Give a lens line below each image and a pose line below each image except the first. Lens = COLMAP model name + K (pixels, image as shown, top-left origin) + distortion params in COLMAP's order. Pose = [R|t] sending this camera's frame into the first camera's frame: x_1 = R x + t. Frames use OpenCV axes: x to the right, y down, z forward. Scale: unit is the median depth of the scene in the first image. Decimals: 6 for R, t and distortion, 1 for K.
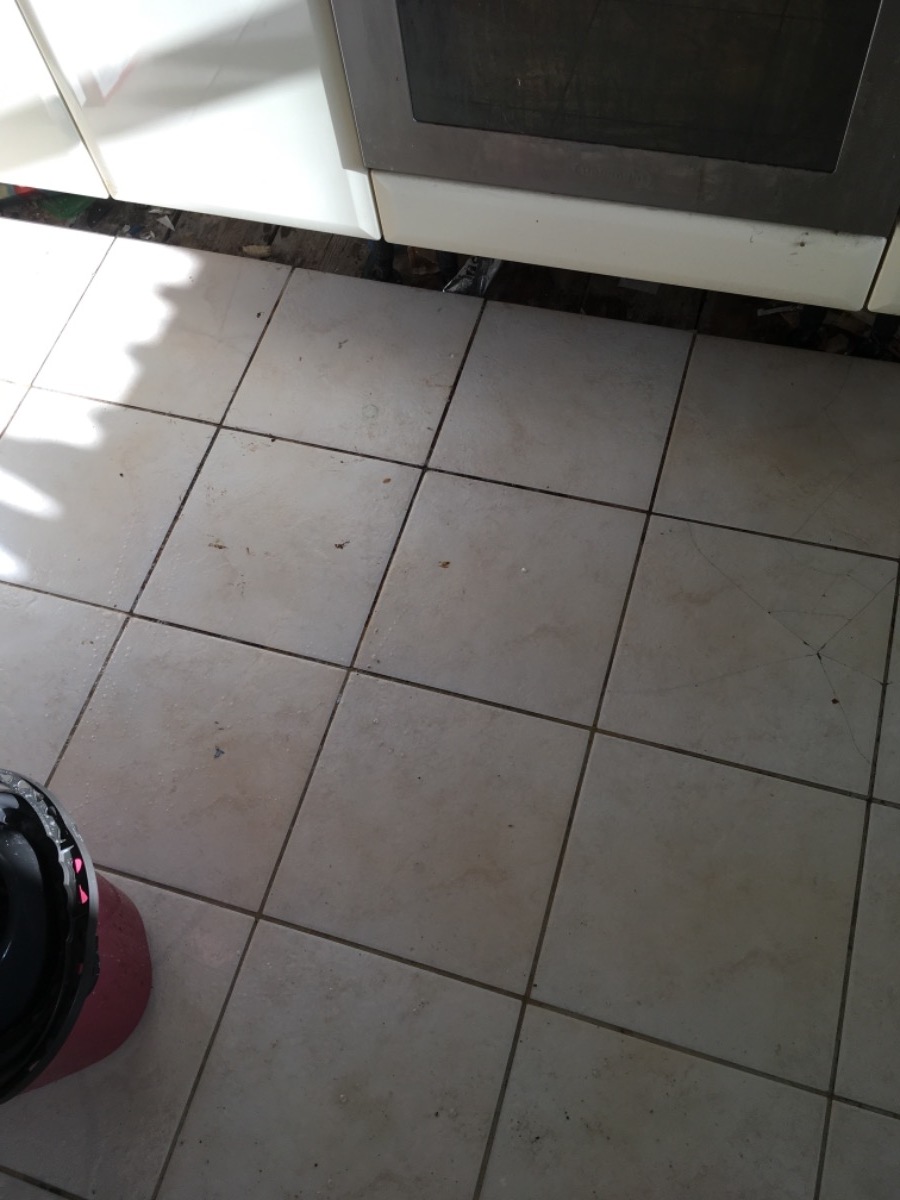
lens RADIAL K [[1035.1, 0, 431.9], [0, 1035.1, 601.3], [0, 0, 1]] dist [0.076045, -0.118575]
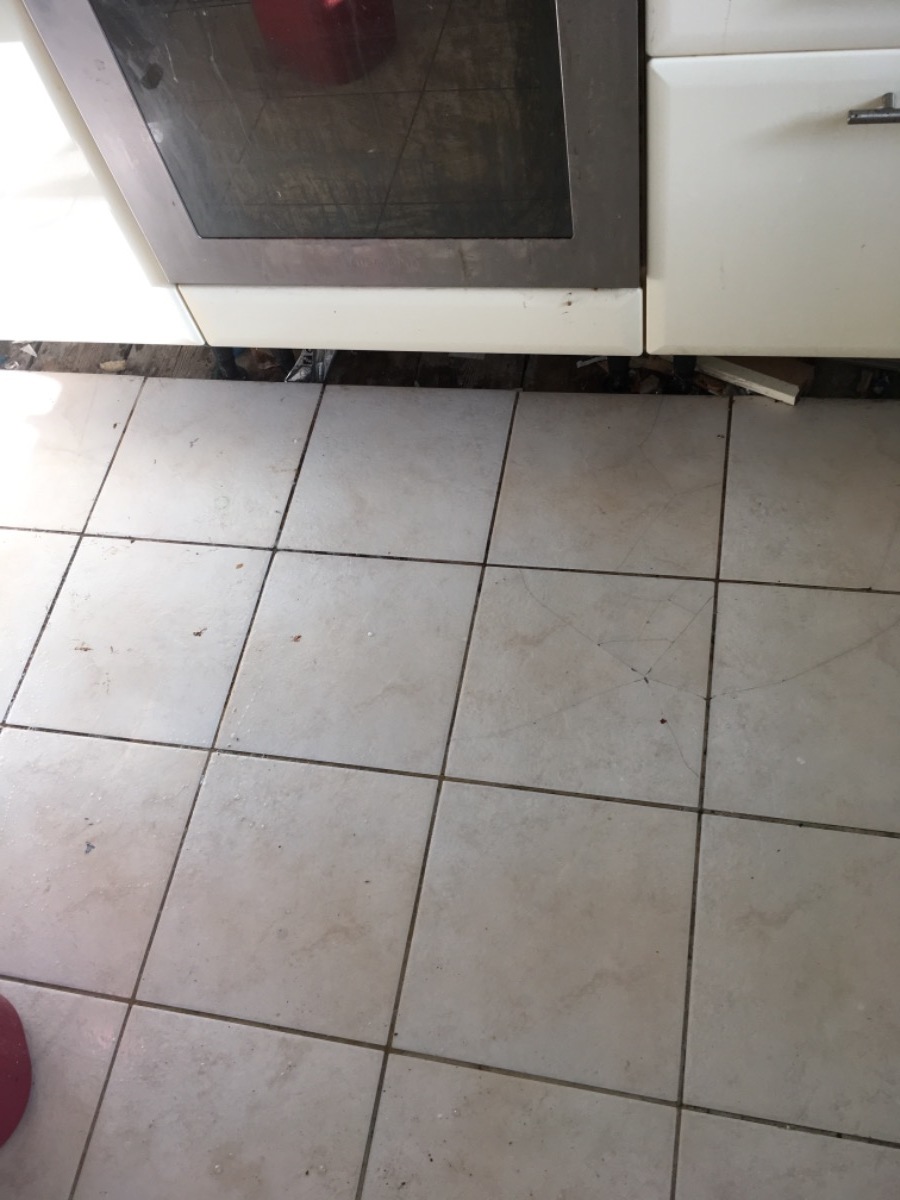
lens RADIAL K [[1035.1, 0, 431.9], [0, 1035.1, 601.3], [0, 0, 1]] dist [0.076045, -0.118575]
pose [[0.991660, -0.128843, -0.003233, 0.169076], [0.128380, 0.989690, -0.063503, 0.012387], [0.011382, 0.062558, 0.997976, -0.051721]]
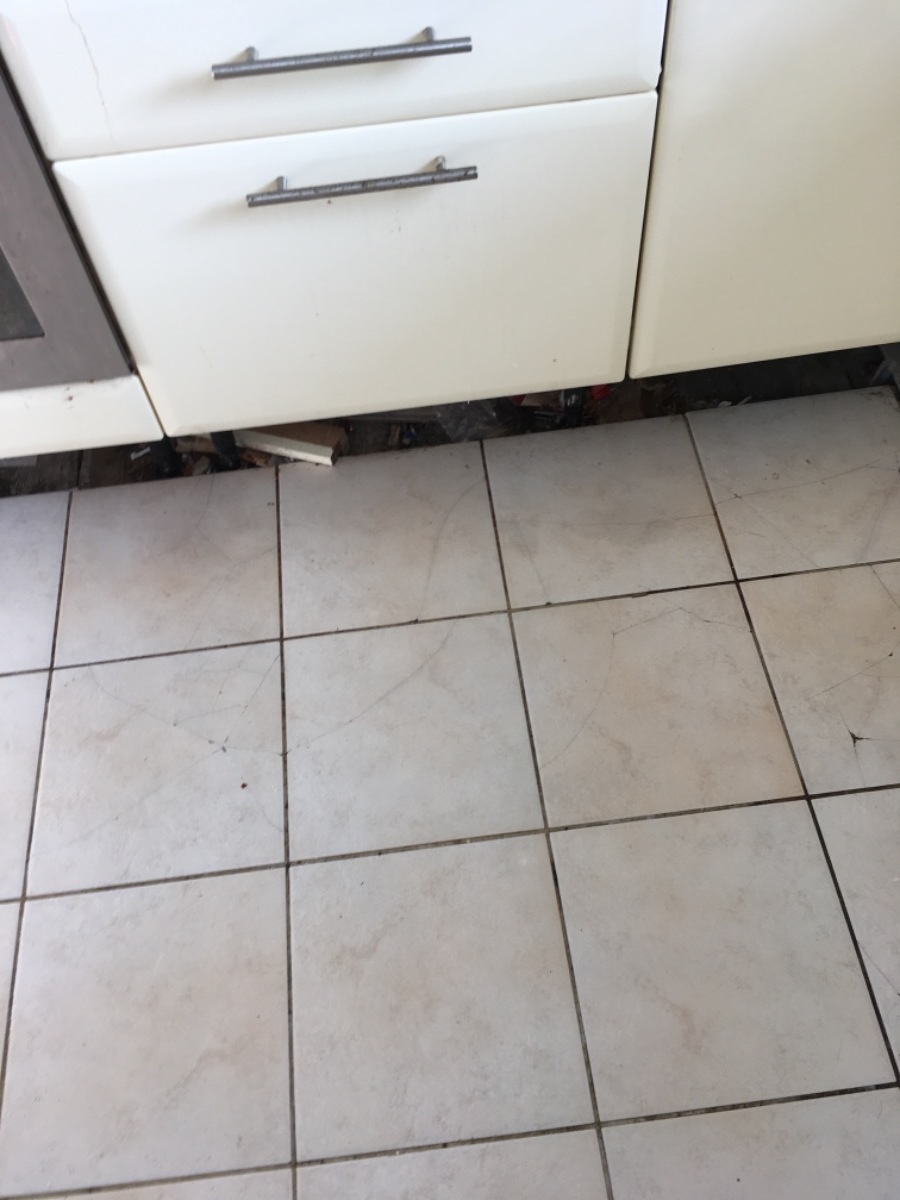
lens RADIAL K [[1035.1, 0, 431.9], [0, 1035.1, 601.3], [0, 0, 1]] dist [0.076045, -0.118575]
pose [[0.916434, -0.305392, 0.258622, 0.334639], [0.337210, 0.937297, -0.088114, 0.075130], [-0.215496, 0.167961, 0.961952, -0.087203]]
